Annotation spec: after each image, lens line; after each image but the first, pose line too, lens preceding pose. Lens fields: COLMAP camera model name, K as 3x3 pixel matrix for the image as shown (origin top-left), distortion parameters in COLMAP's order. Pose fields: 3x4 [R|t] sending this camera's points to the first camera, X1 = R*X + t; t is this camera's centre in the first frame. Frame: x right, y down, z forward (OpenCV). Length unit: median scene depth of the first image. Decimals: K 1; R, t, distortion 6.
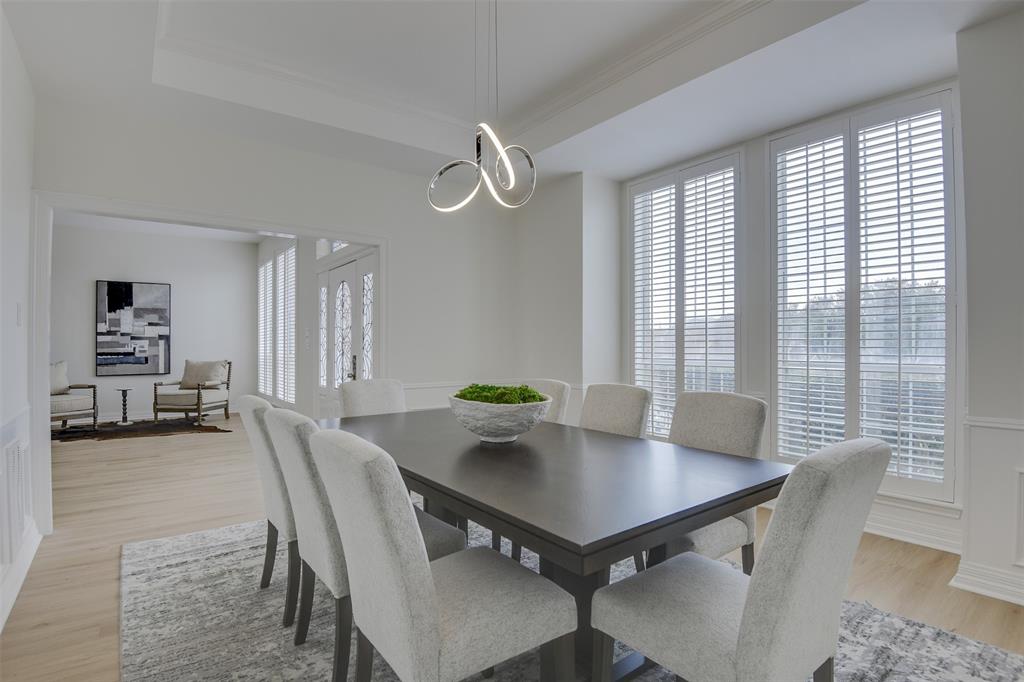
lens RADIAL K [[492.4, 0, 496.8], [0, 492.4, 342.7], [0, 0, 1]] dist [-0.024889, -0.009094]
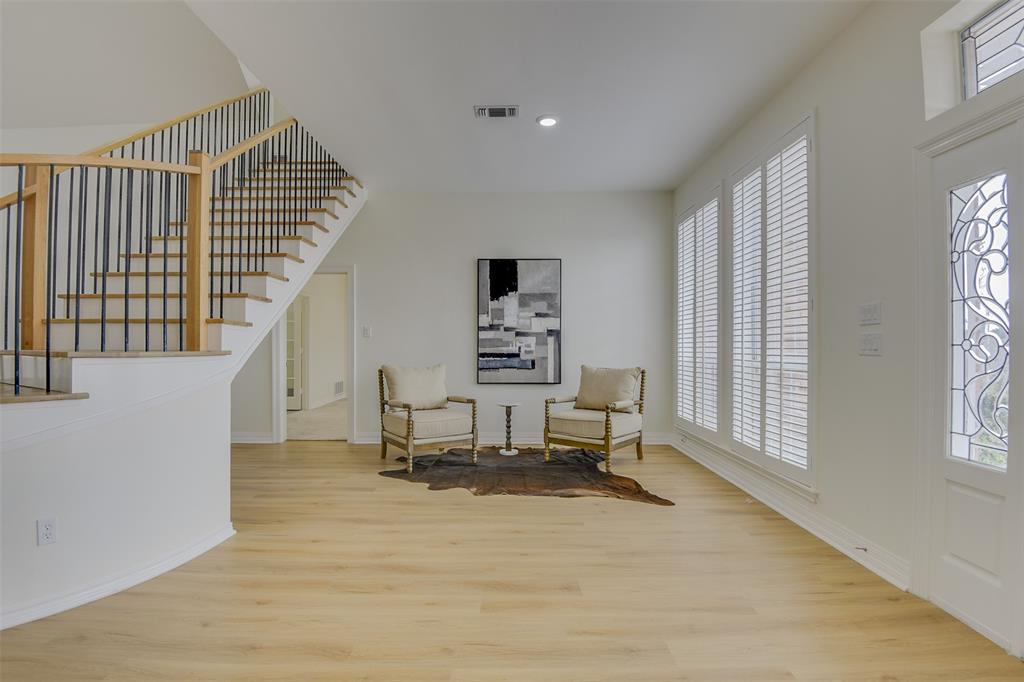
lens RADIAL K [[492.4, 0, 516.5], [0, 492.4, 341.8], [0, 0, 1]] dist [-0.024889, -0.009094]
pose [[0.807733, 0.001318, -0.589547, -0.311679], [-0.001756, 0.999998, -0.000171, 0.002422], [0.589546, 0.001173, 0.807734, 0.393041]]
